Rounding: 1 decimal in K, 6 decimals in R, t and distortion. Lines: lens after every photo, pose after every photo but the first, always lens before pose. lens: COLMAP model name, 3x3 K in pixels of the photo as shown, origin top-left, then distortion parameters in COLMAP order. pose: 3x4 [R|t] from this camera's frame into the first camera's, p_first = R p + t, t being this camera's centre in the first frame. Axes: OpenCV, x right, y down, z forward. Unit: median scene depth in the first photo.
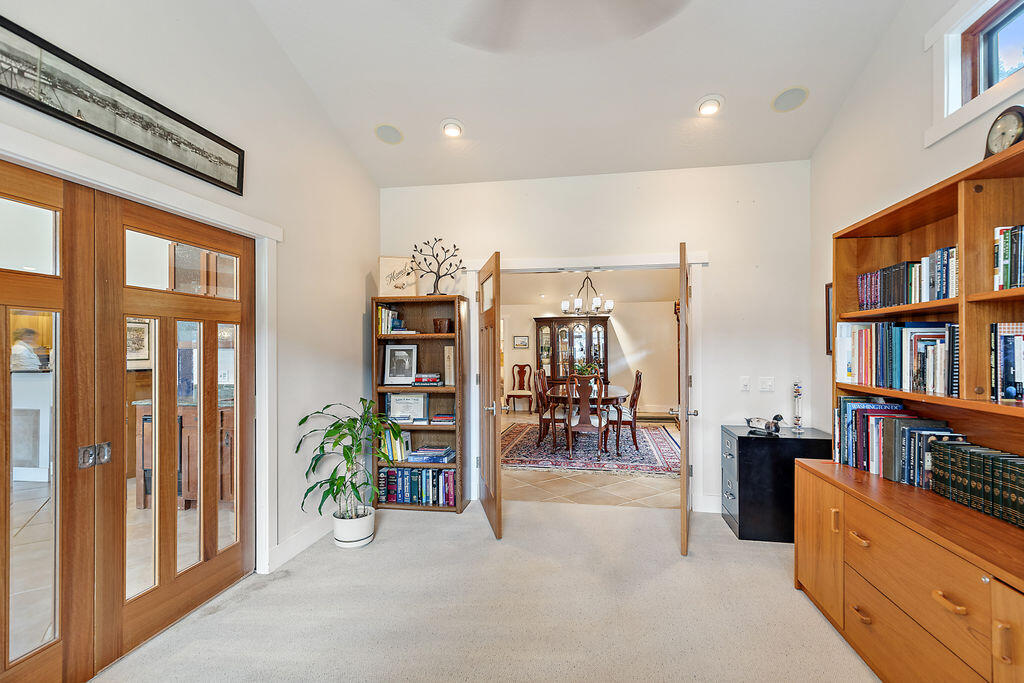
lens RADIAL K [[465.0, 0, 515.2], [0, 465.0, 346.7], [0, 0, 1]] dist [0.004523, -0.000036]
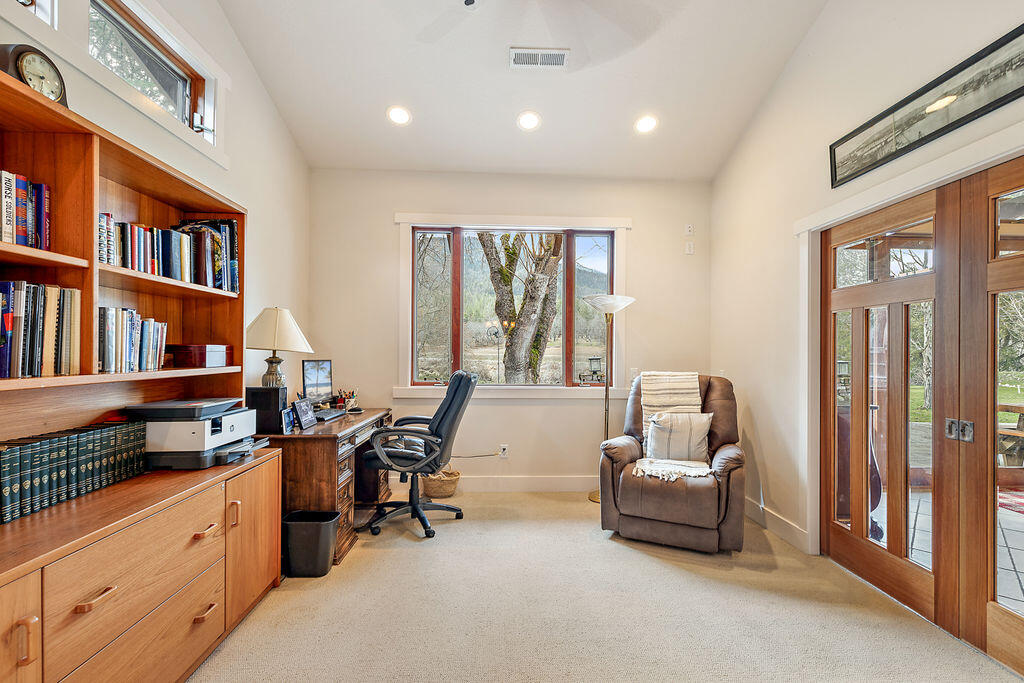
lens RADIAL K [[465.0, 0, 513.6], [0, 465.0, 348.2], [0, 0, 1]] dist [0.004523, -0.000036]
pose [[-0.977379, -0.001014, -0.211495, 0.313288], [0.002167, 0.999888, -0.014813, 0.059545], [0.211486, -0.014936, -0.977267, 1.812700]]
